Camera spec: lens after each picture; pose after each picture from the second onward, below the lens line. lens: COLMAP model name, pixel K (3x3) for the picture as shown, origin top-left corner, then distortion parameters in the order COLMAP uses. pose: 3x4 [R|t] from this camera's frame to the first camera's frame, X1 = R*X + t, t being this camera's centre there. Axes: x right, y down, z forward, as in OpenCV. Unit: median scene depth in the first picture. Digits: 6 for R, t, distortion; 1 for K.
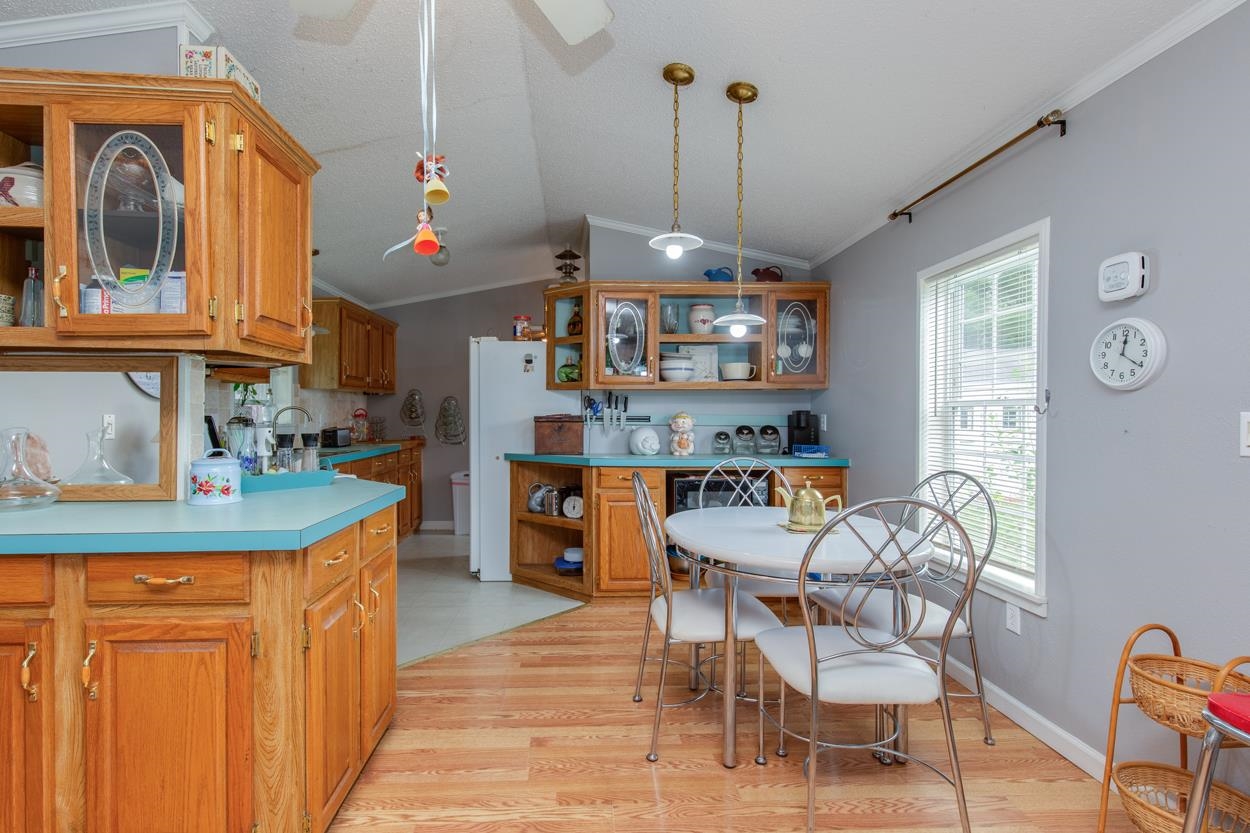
lens RADIAL K [[583.3, 0, 617.7], [0, 583.3, 418.9], [0, 0, 1]] dist [0.000321, 0.000507]
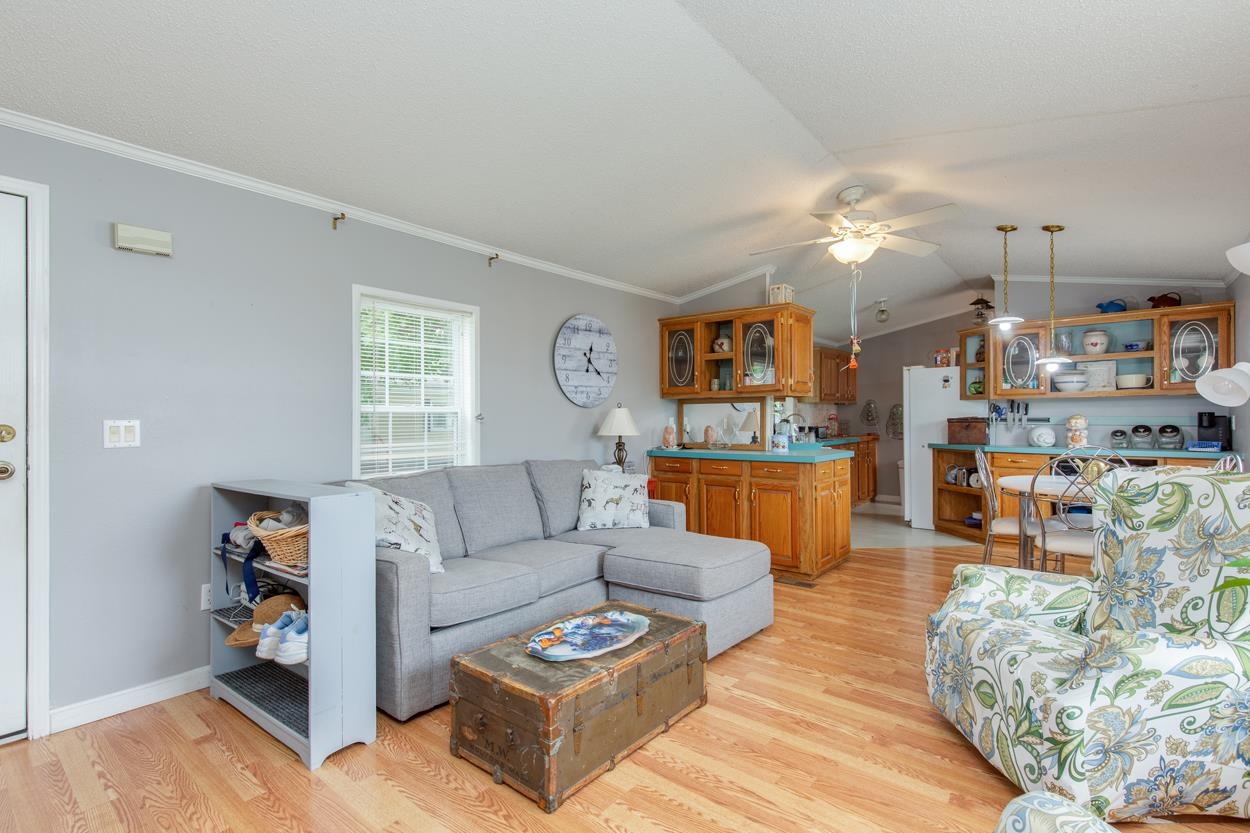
lens RADIAL K [[581.7, 0, 607.1], [0, 581.7, 415.2], [0, 0, 1]] dist [0.009798, -0.002278]
pose [[0.708574, -0.009070, -0.705578, 0.288184], [0.000580, 0.999925, -0.012270, 0.005039], [0.705636, 0.008285, 0.708526, -0.662730]]
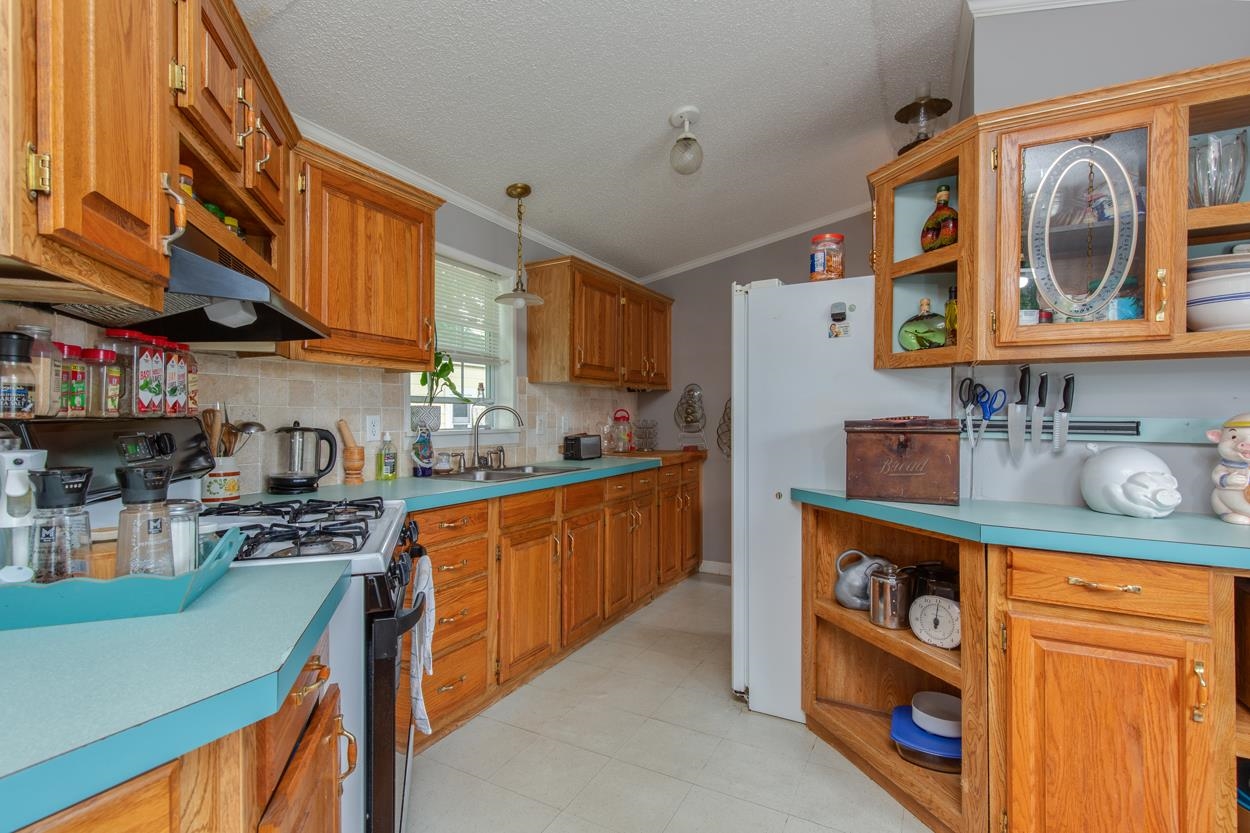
lens RADIAL K [[581.7, 0, 630.0], [0, 581.7, 417.5], [0, 0, 1]] dist [0.009798, -0.002278]
pose [[0.856708, 0.001237, -0.515800, -0.043137], [-0.004917, 0.999971, -0.005769, -0.003643], [0.515778, 0.007478, 0.856690, 0.468002]]
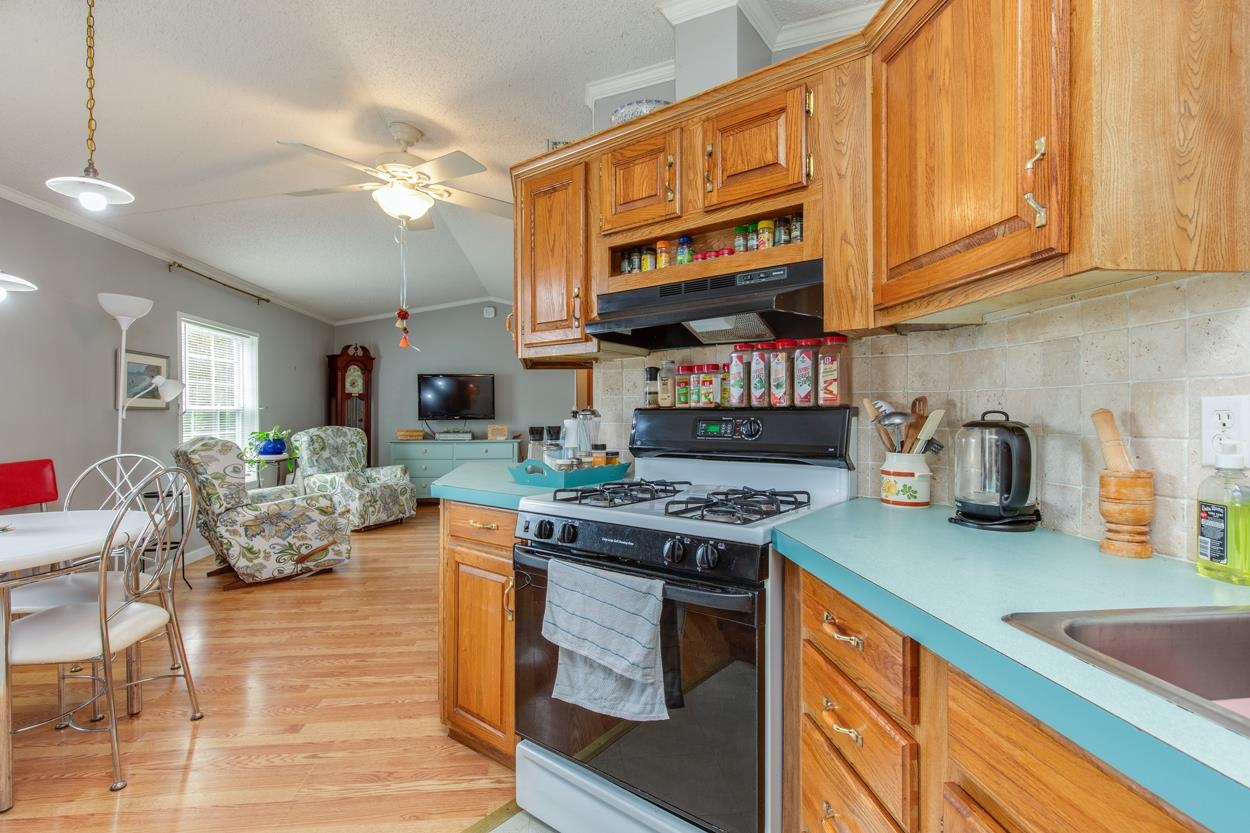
lens RADIAL K [[581.7, 0, 604.5], [0, 581.7, 421.8], [0, 0, 1]] dist [0.009798, -0.002278]
pose [[-0.999543, -0.001631, -0.030175, -0.343527], [-0.002372, 0.999696, 0.024547, -0.003000], [0.030126, 0.024607, -0.999243, 1.095380]]
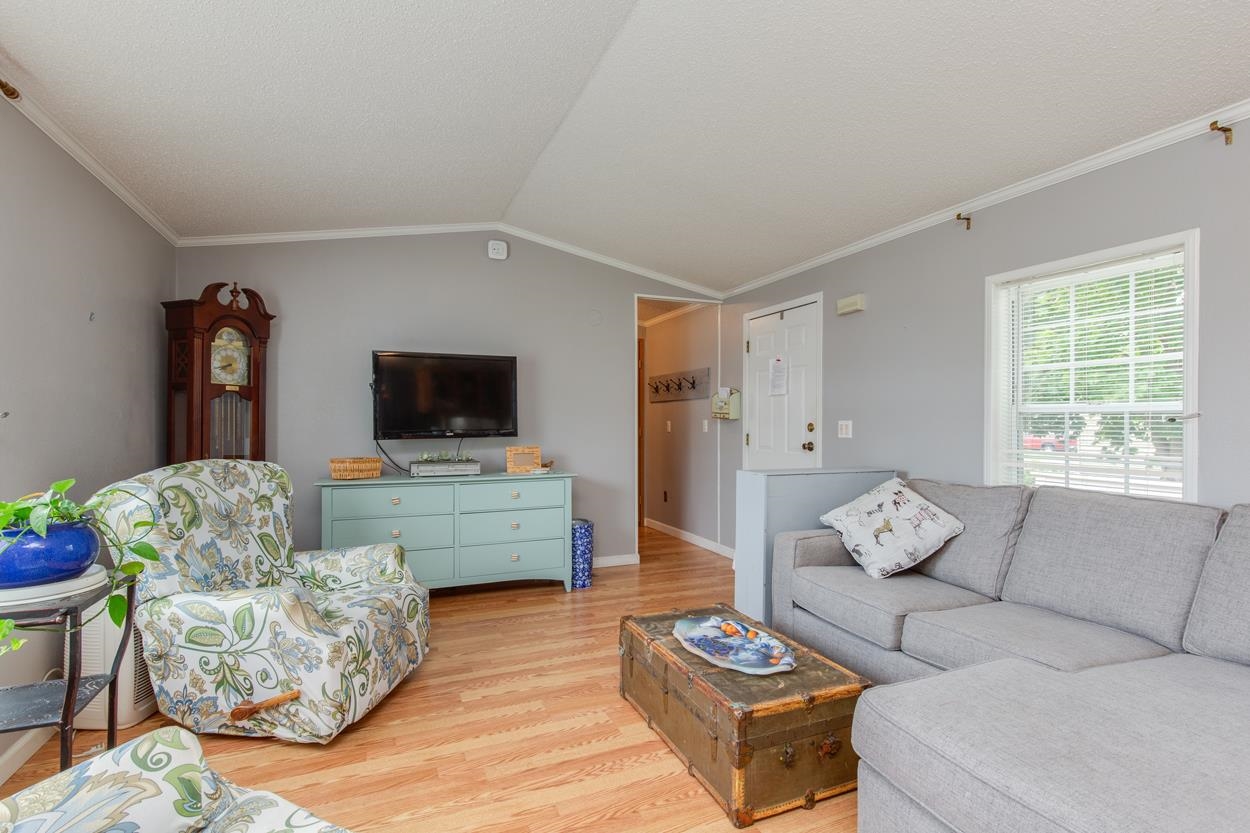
lens RADIAL K [[581.7, 0, 633.2], [0, 581.7, 427.9], [0, 0, 1]] dist [0.009798, -0.002278]
pose [[-0.941178, 0.000534, -0.337910, 0.145954], [-0.005999, 0.999815, 0.018290, -0.000850], [0.337857, 0.019241, -0.941001, 0.221335]]
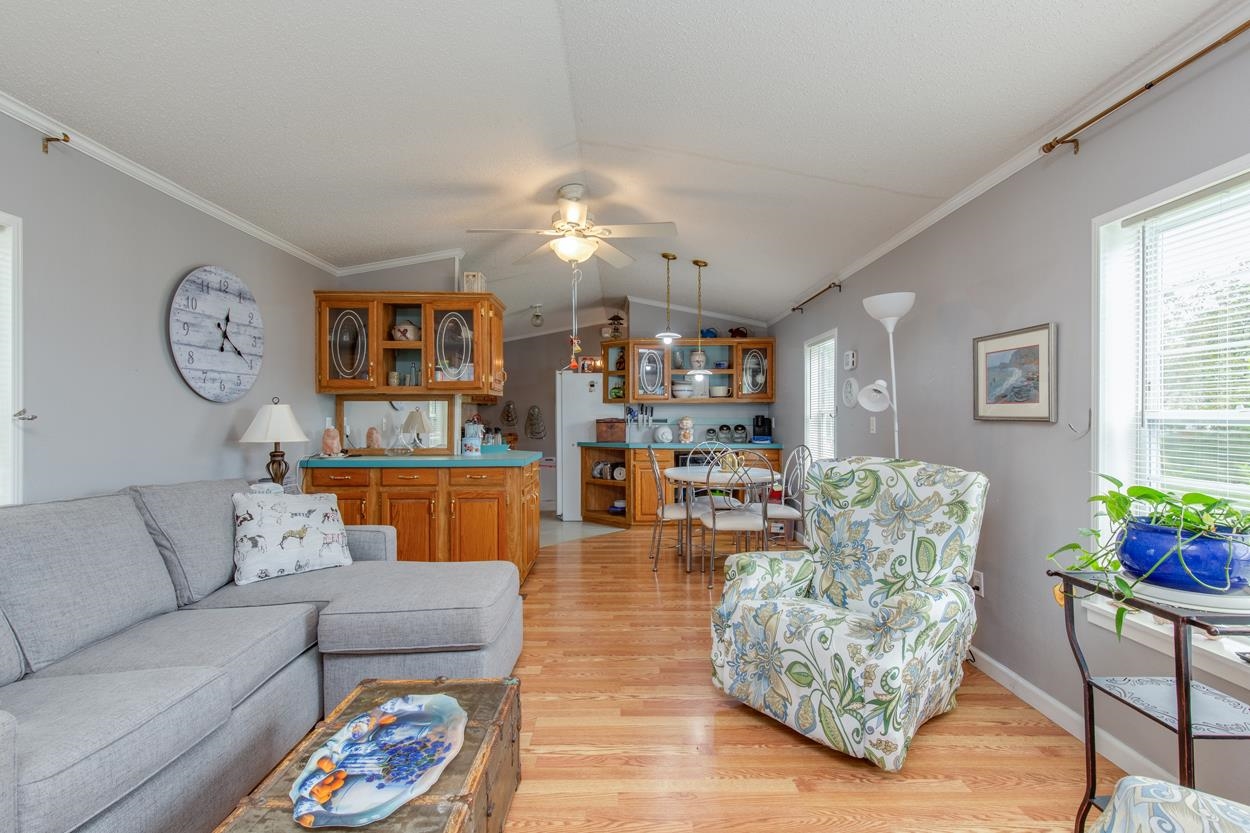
lens RADIAL K [[581.7, 0, 624.9], [0, 581.7, 415.3], [0, 0, 1]] dist [0.009798, -0.002278]
pose [[0.997781, -0.002558, -0.066533, 0.047744], [0.001785, 0.999930, -0.011663, 0.003466], [0.066558, 0.011518, 0.997716, -0.633078]]
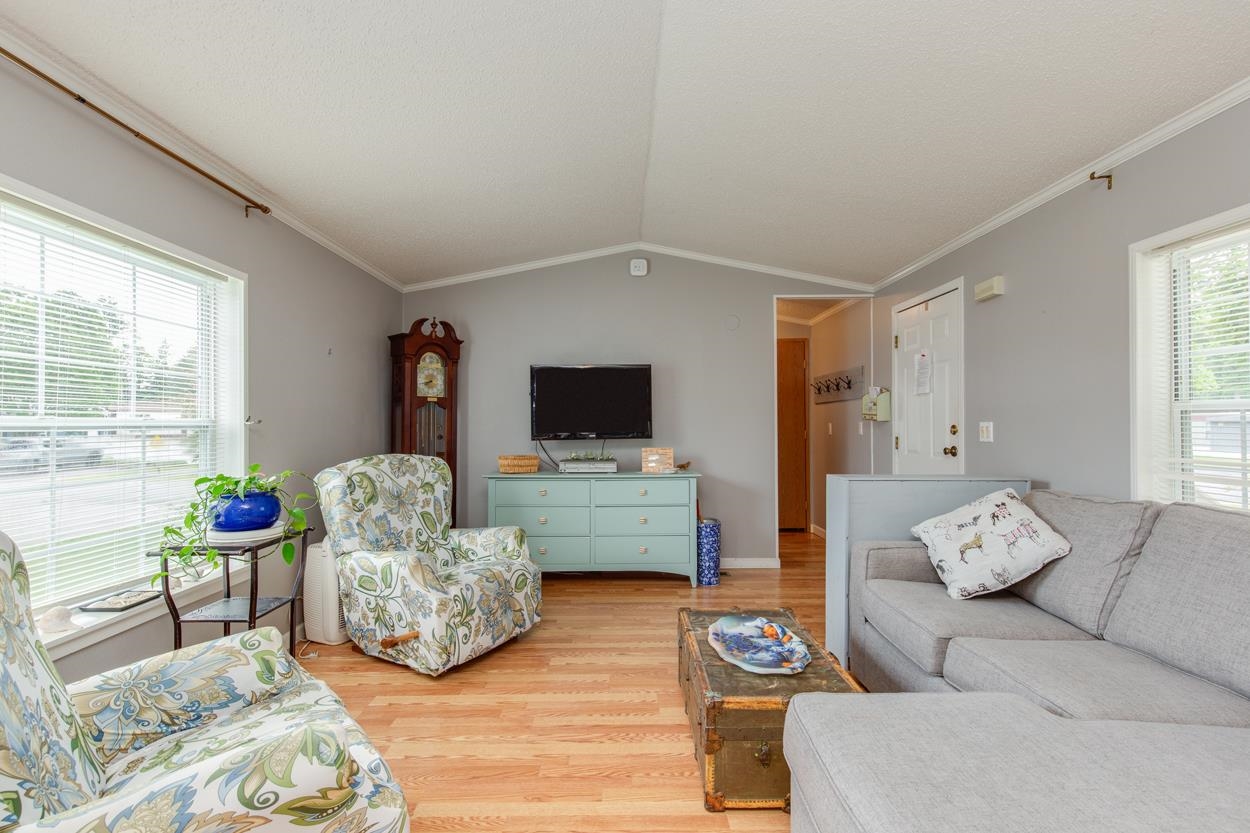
lens RADIAL K [[581.7, 0, 627.3], [0, 581.7, 422.3], [0, 0, 1]] dist [0.009798, -0.002278]
pose [[-0.998634, 0.001516, 0.052238, -0.034331], [0.001795, 0.999984, 0.005297, -0.002149], [-0.052229, 0.005383, -0.998621, 0.301706]]
